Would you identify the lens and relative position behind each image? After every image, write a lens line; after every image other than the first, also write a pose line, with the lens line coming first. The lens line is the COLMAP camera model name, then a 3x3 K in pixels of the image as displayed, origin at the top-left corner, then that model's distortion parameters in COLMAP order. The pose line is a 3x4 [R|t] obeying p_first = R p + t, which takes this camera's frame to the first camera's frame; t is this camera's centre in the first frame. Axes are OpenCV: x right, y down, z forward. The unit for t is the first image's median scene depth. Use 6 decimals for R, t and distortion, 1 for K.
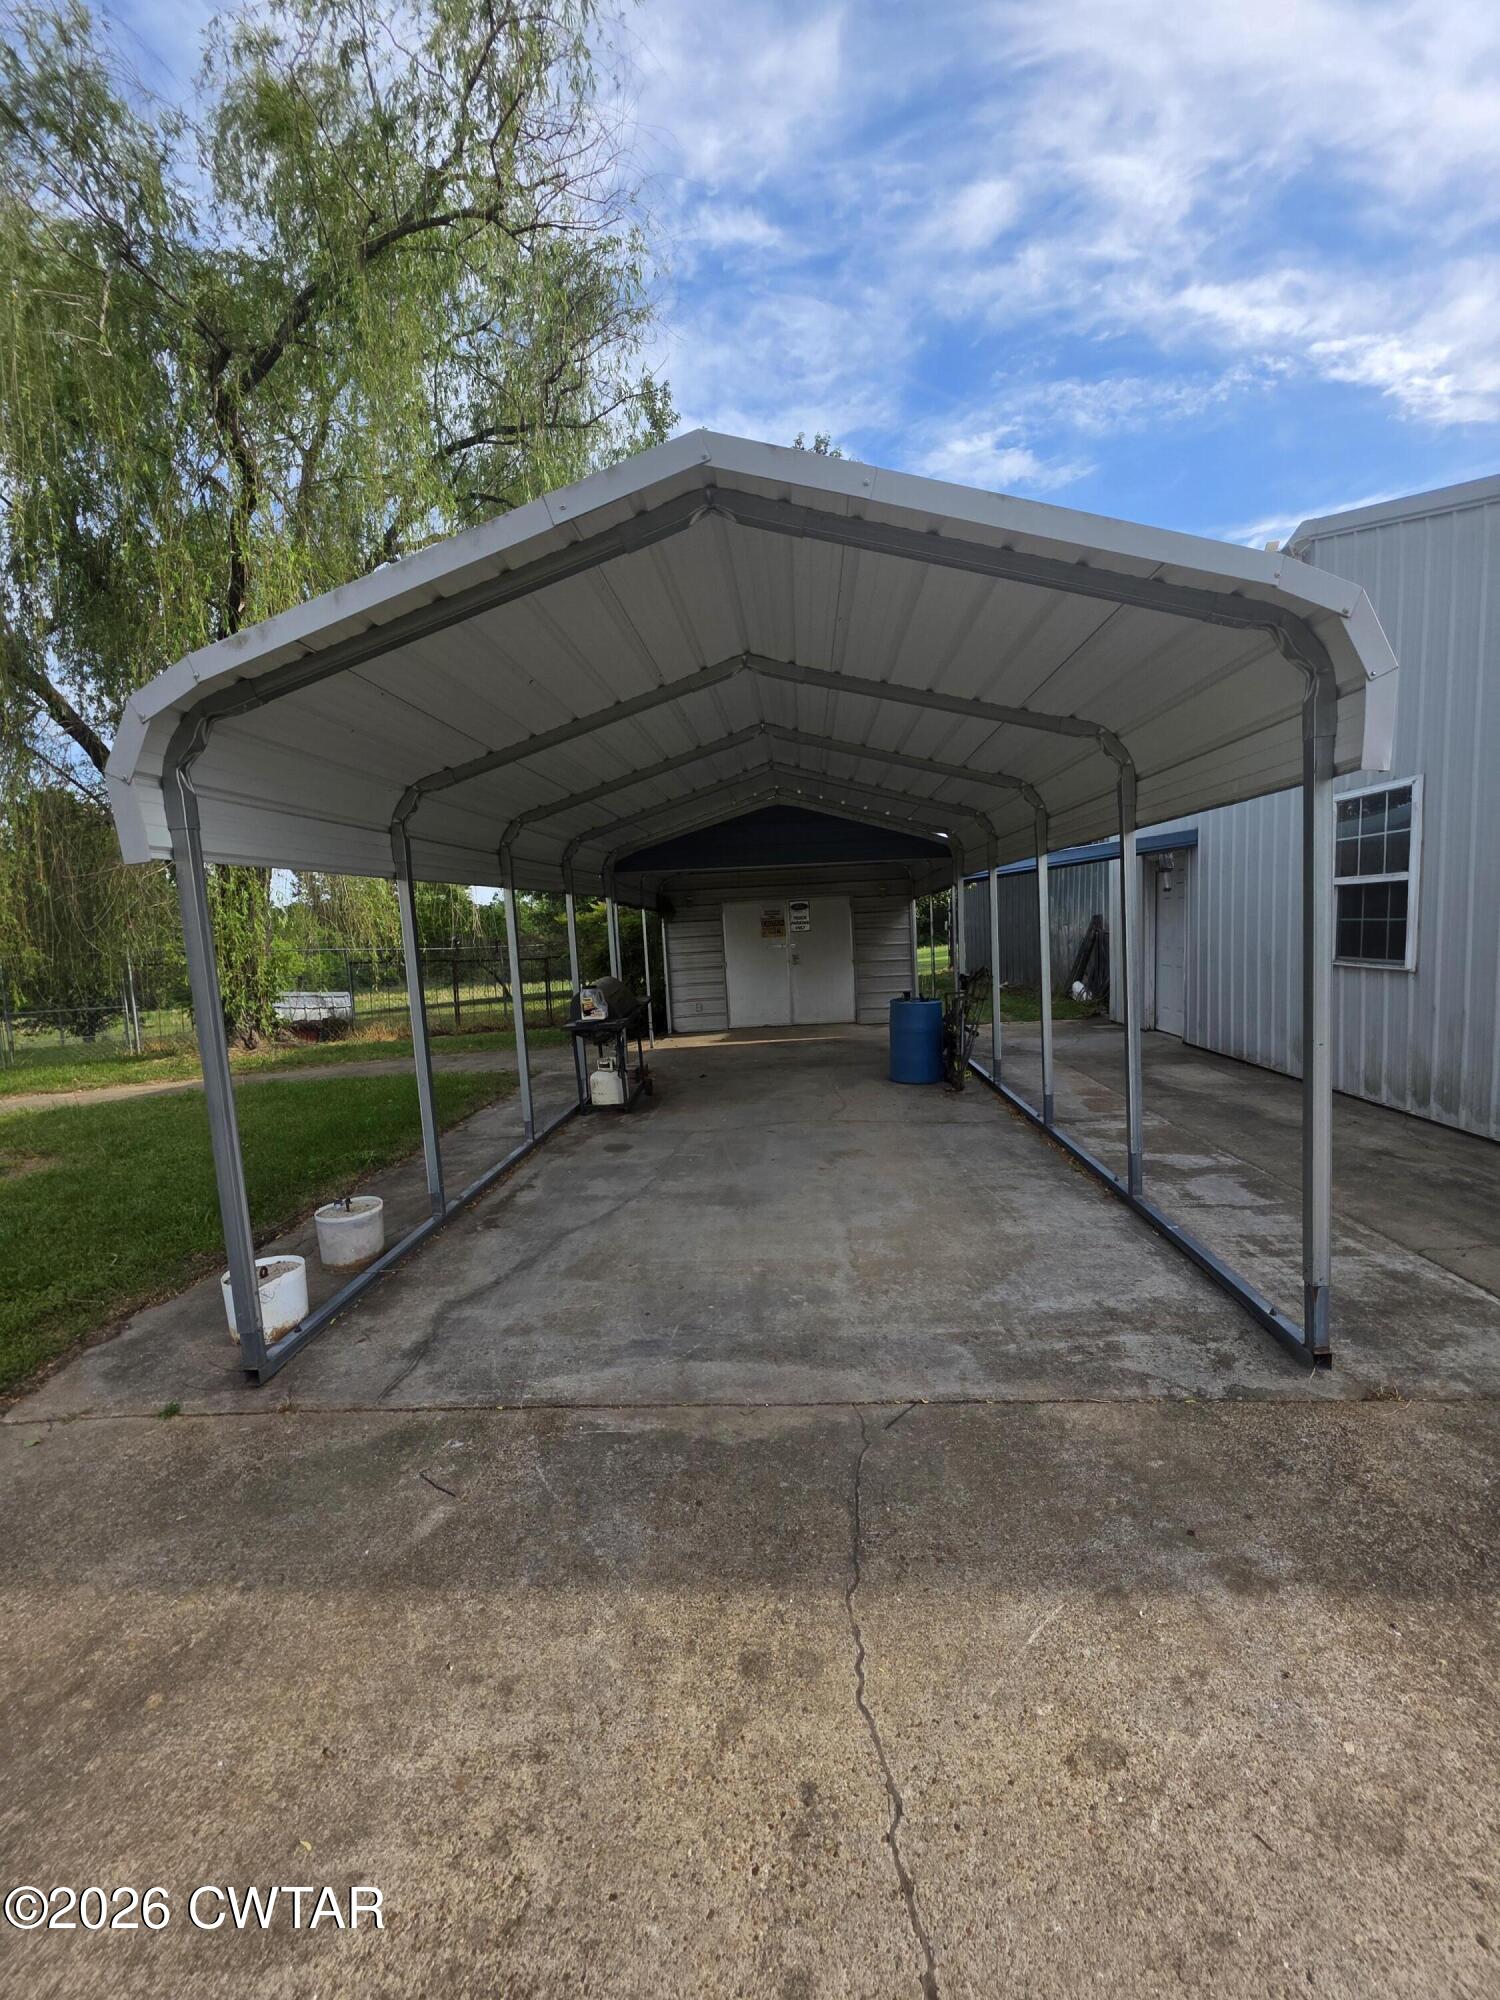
lens RADIAL K [[799.9, 0, 748.2], [0, 799.9, 1003.9], [0, 0, 1]] dist [-0.003697, -0.000894]
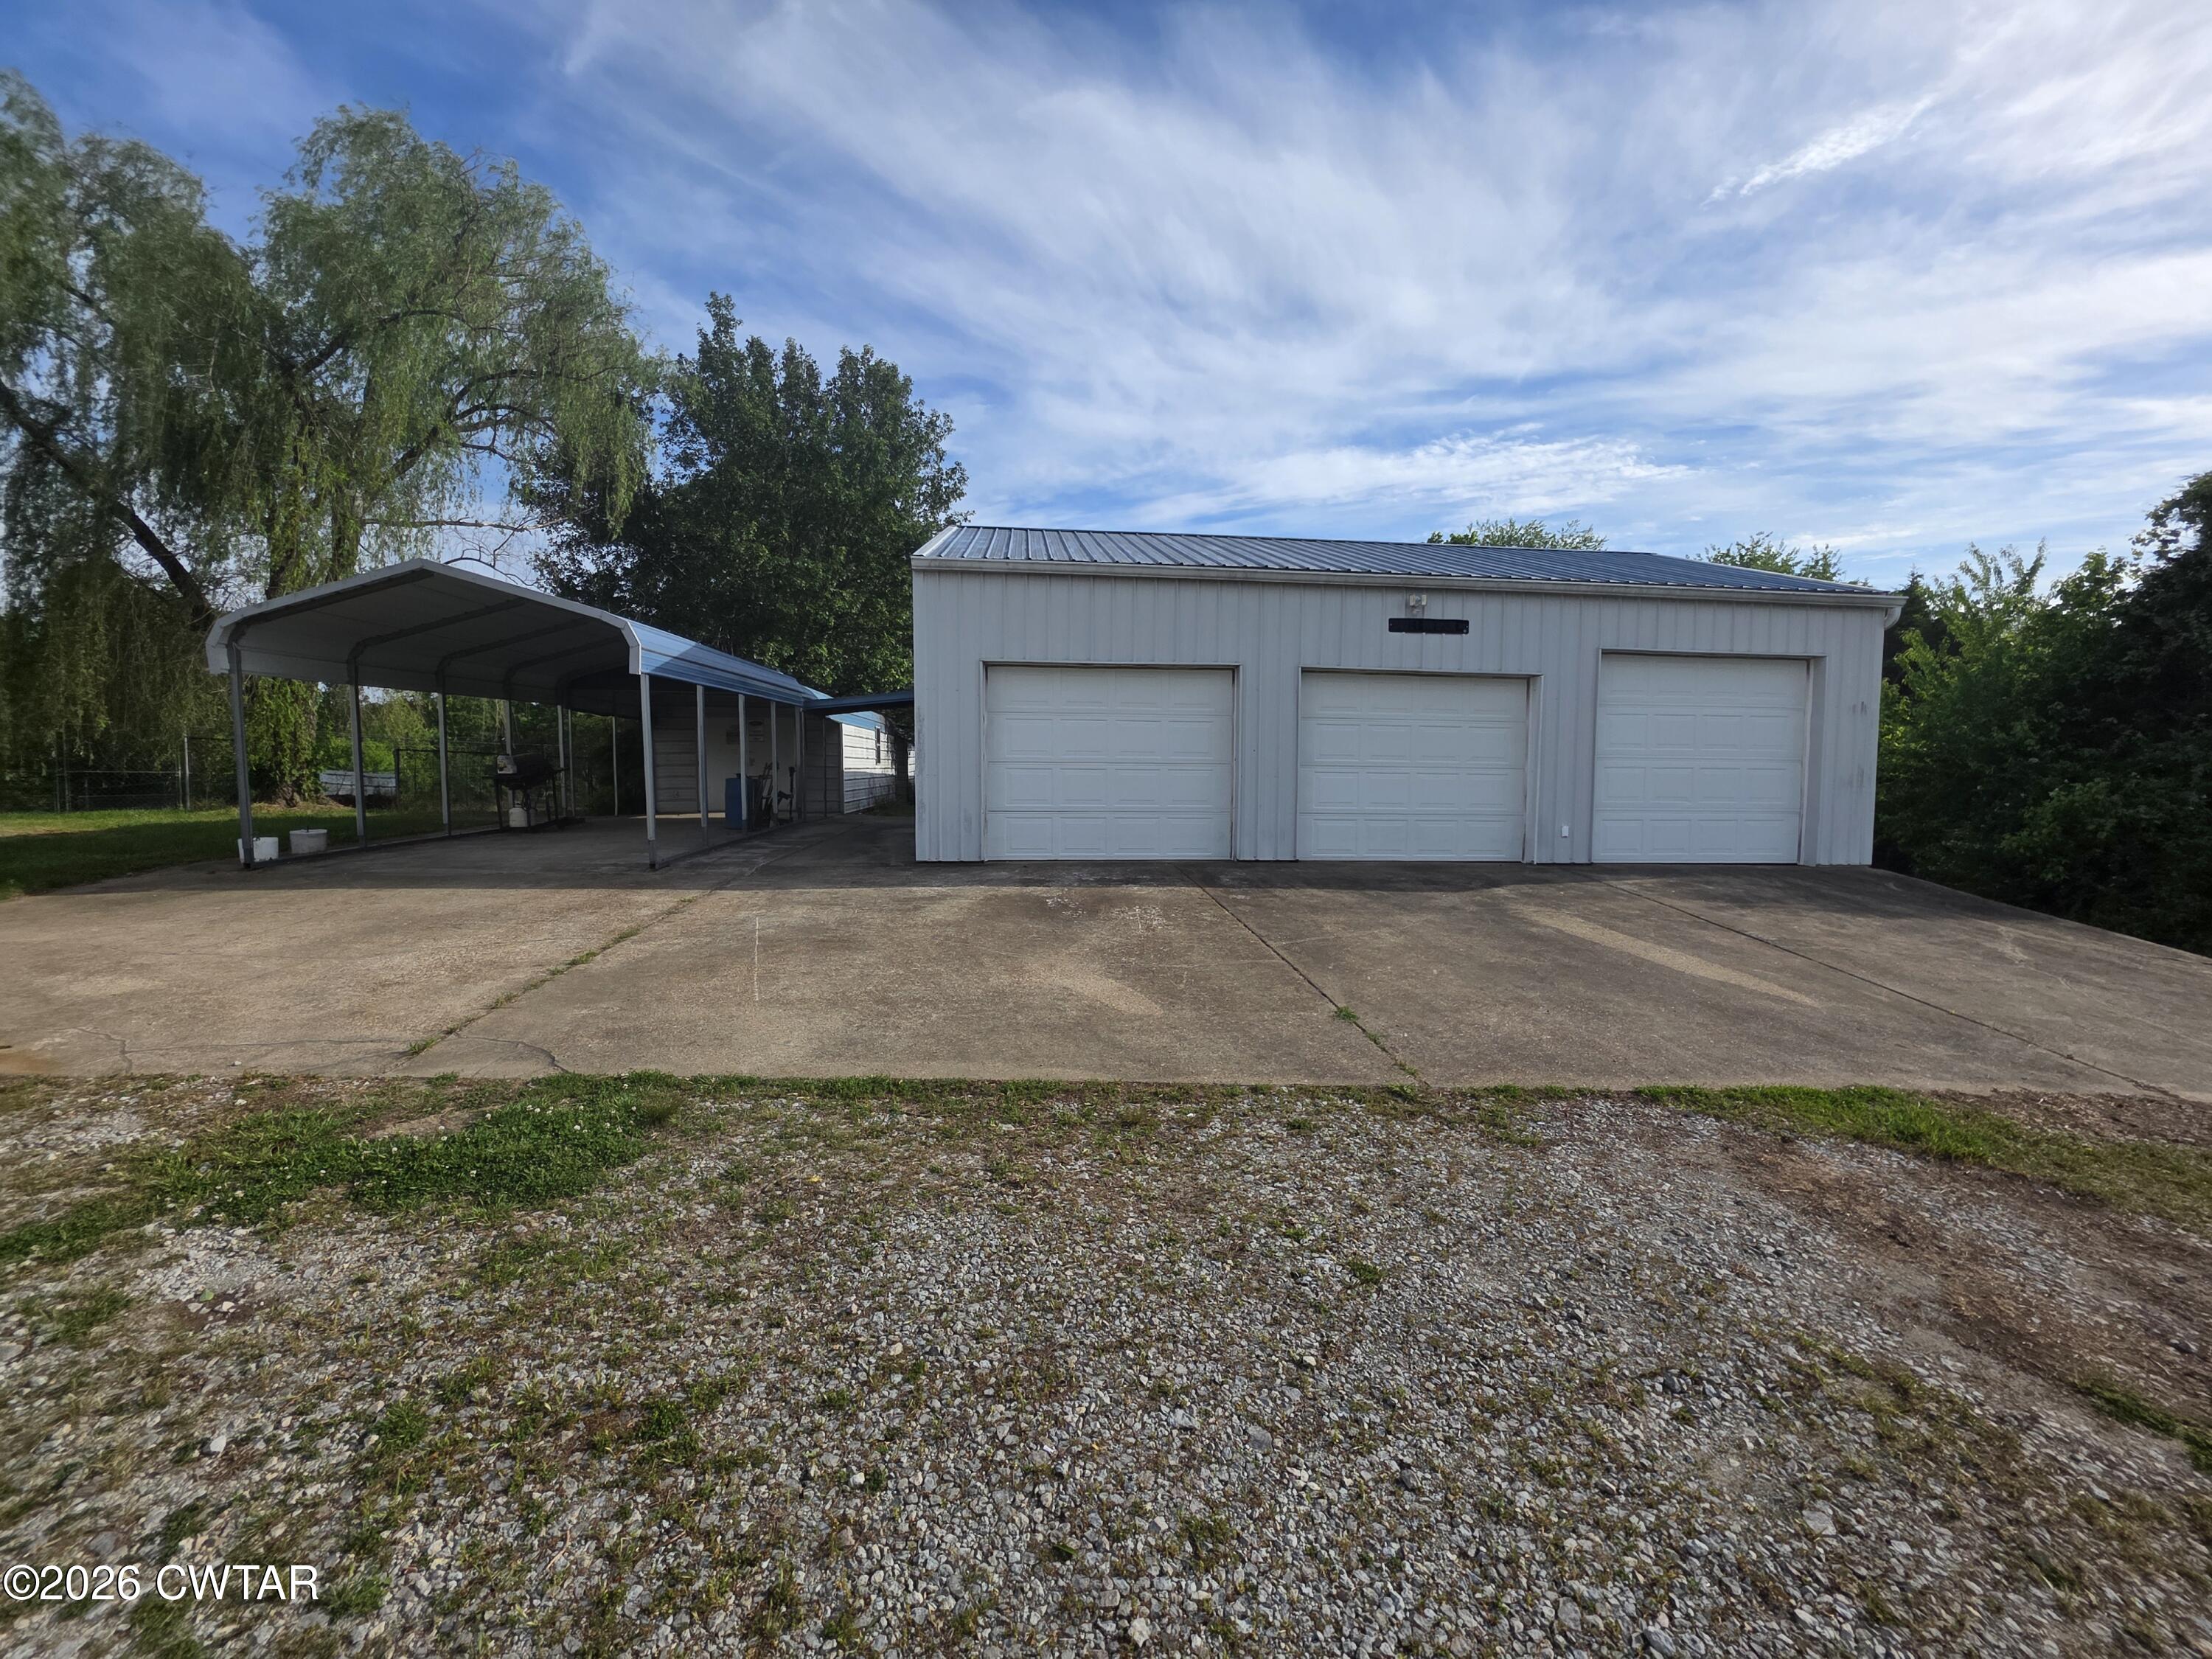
lens RADIAL K [[884.7, 0, 1107.5], [0, 884.7, 818.3], [0, 0, 1]] dist [-0.003697, -0.000894]
pose [[0.986171, 0.045596, 0.159336, 0.742401], [-0.039186, 0.998300, -0.043146, 0.138712], [-0.161032, 0.036306, 0.986281, -1.014117]]
